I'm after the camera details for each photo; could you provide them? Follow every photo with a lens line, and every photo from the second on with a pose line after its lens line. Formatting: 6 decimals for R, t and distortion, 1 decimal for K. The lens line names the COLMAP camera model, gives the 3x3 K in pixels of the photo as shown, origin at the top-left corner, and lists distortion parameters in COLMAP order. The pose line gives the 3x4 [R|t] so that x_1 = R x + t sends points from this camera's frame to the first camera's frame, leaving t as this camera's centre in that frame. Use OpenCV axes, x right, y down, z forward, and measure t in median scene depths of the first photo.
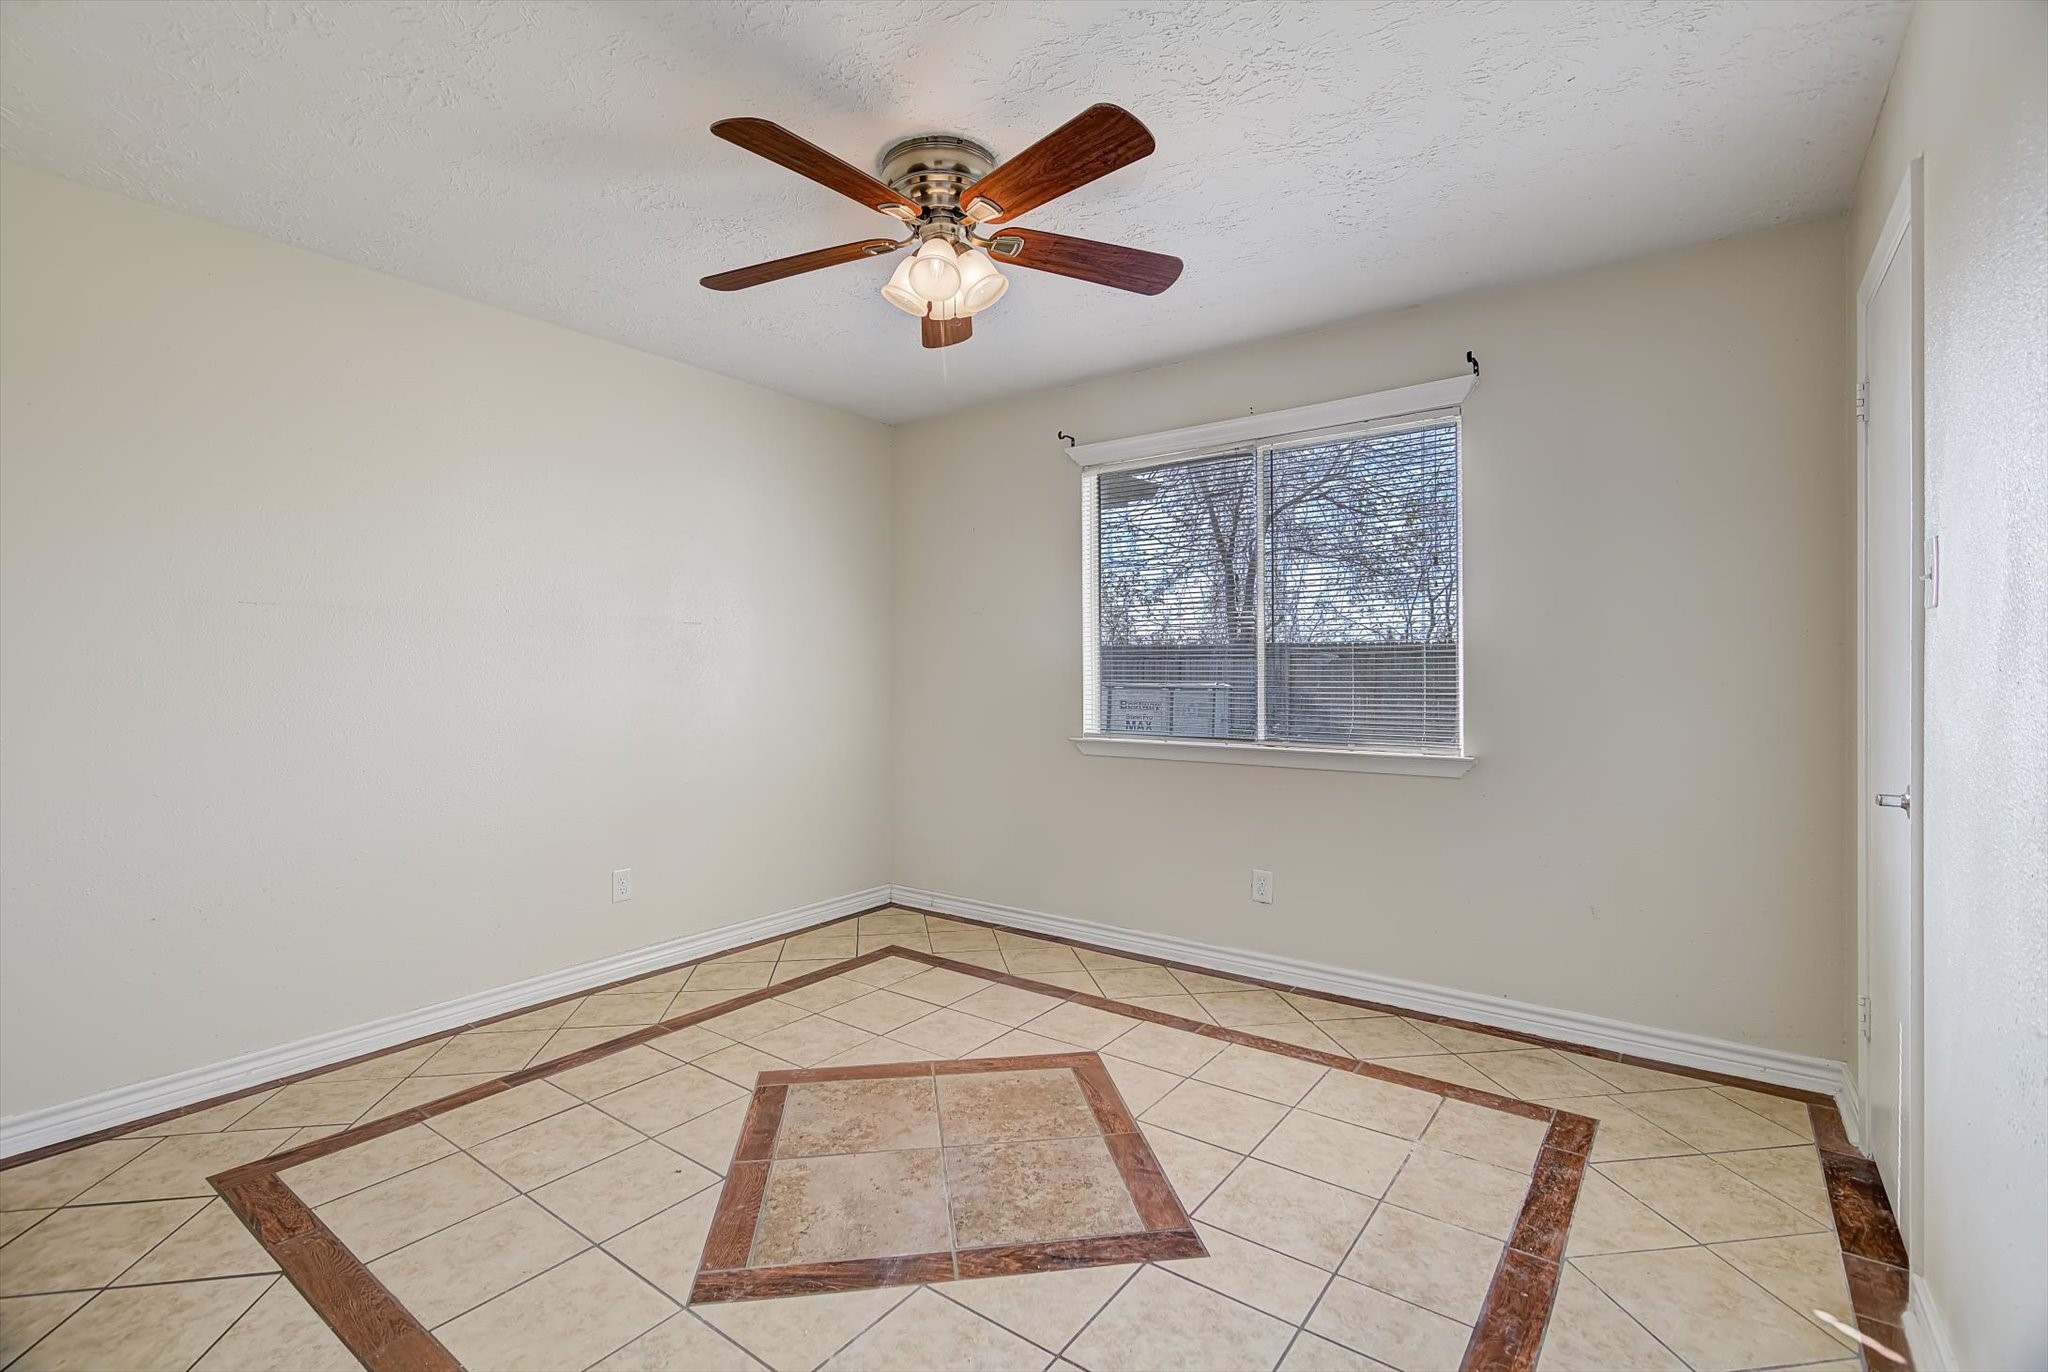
lens RADIAL K [[909.8, 0, 1025.2], [0, 909.8, 672.2], [0, 0, 1]] dist [0.004159, -0.000752]
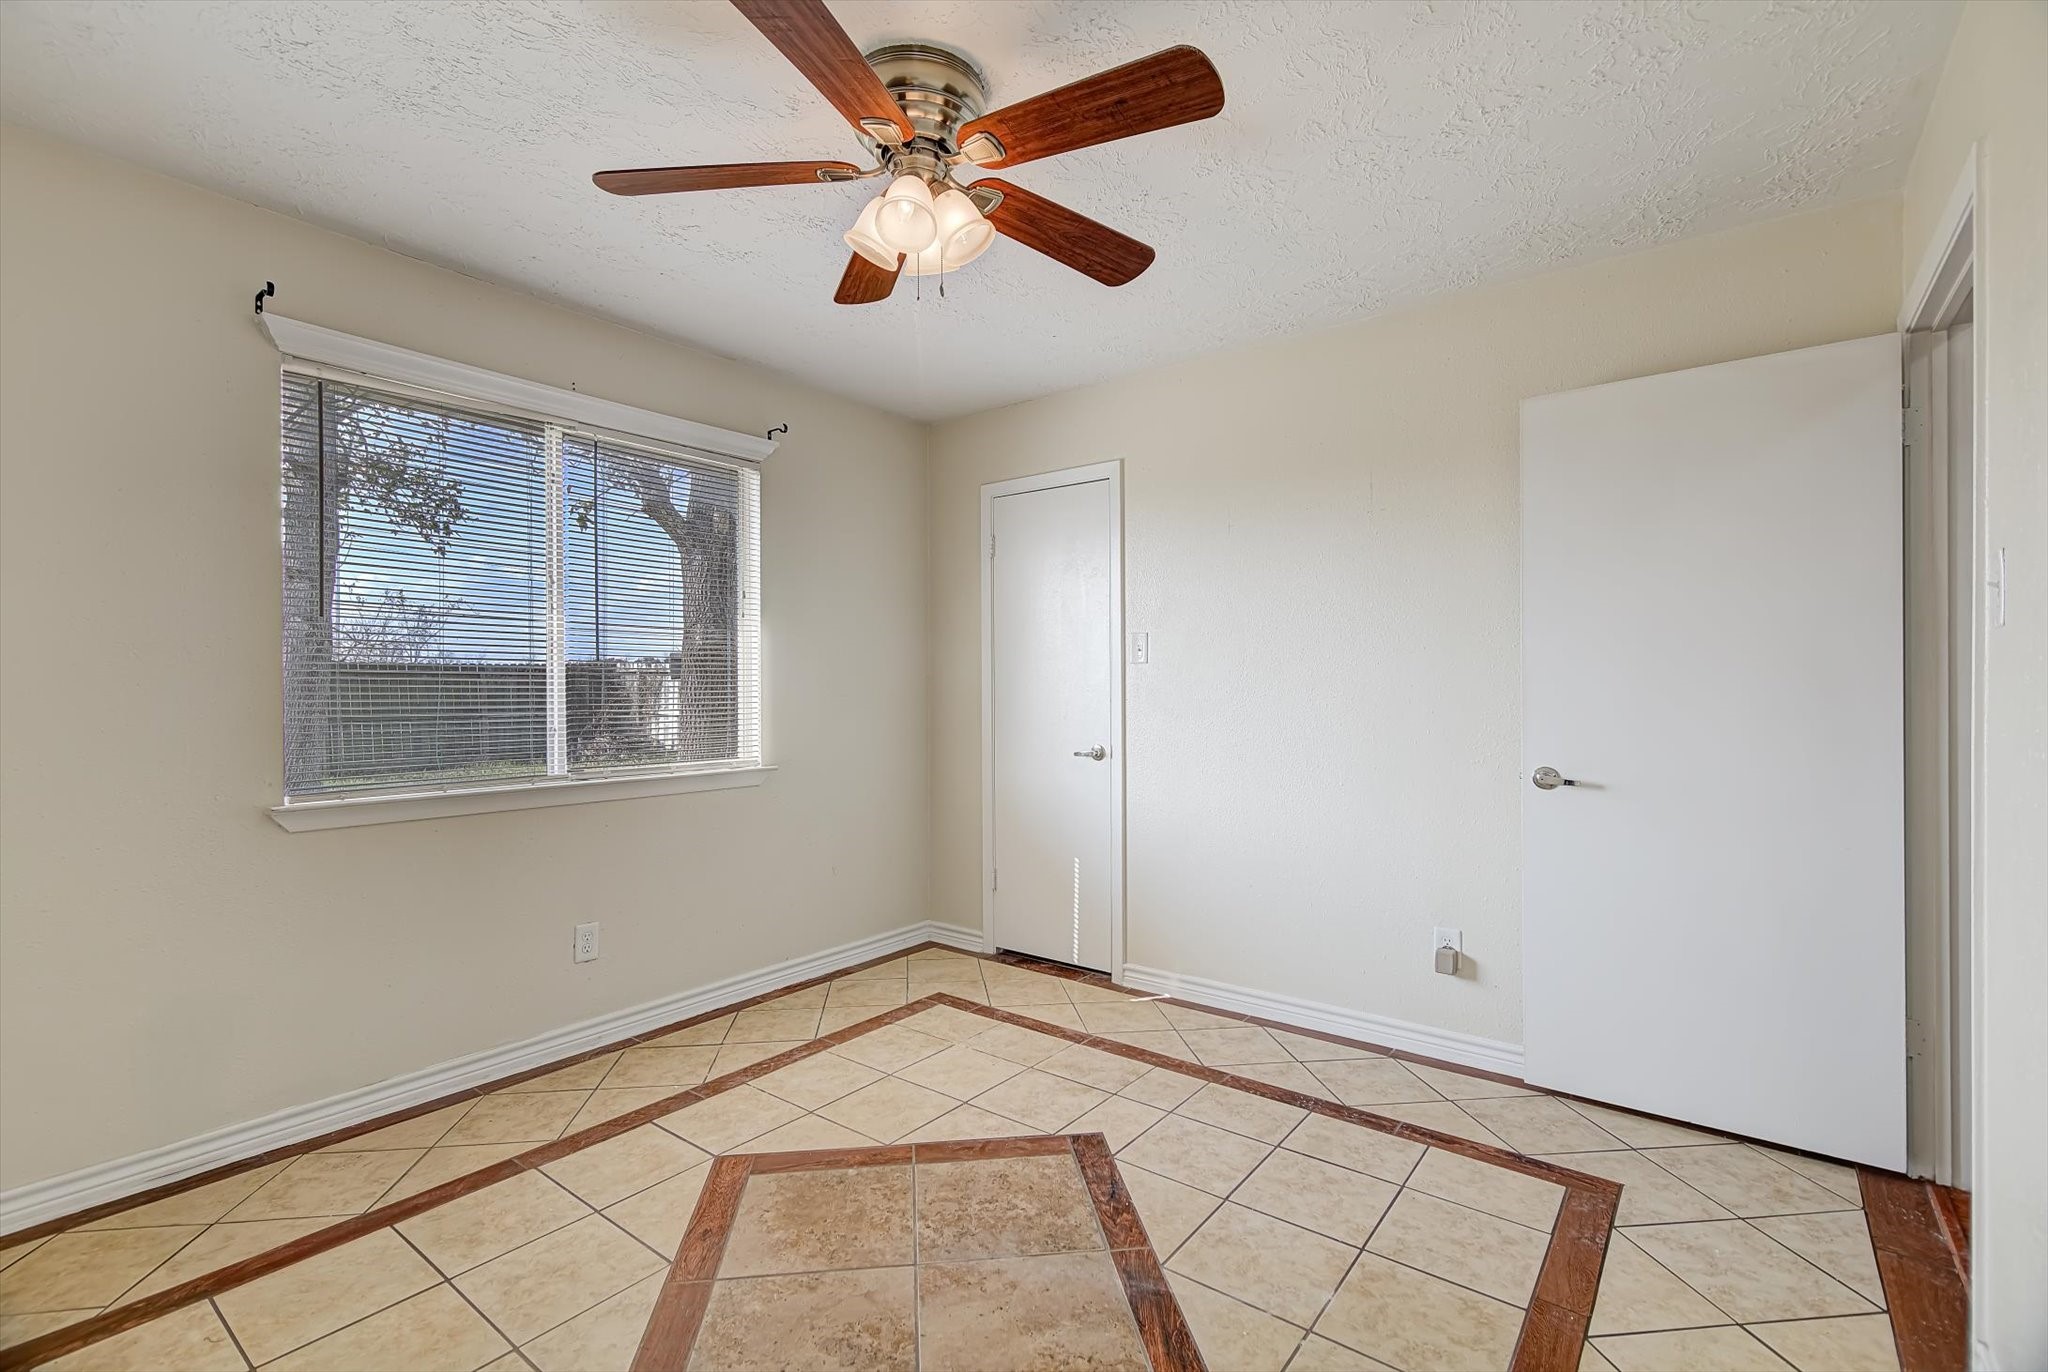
lens RADIAL K [[909.8, 0, 1025.2], [0, 909.8, 672.2], [0, 0, 1]] dist [0.004159, -0.000752]
pose [[0.032155, 0.022206, 0.999236, -0.823106], [0.007680, 0.999718, -0.022464, 0.005434], [-0.999453, 0.008397, 0.031976, 0.777486]]
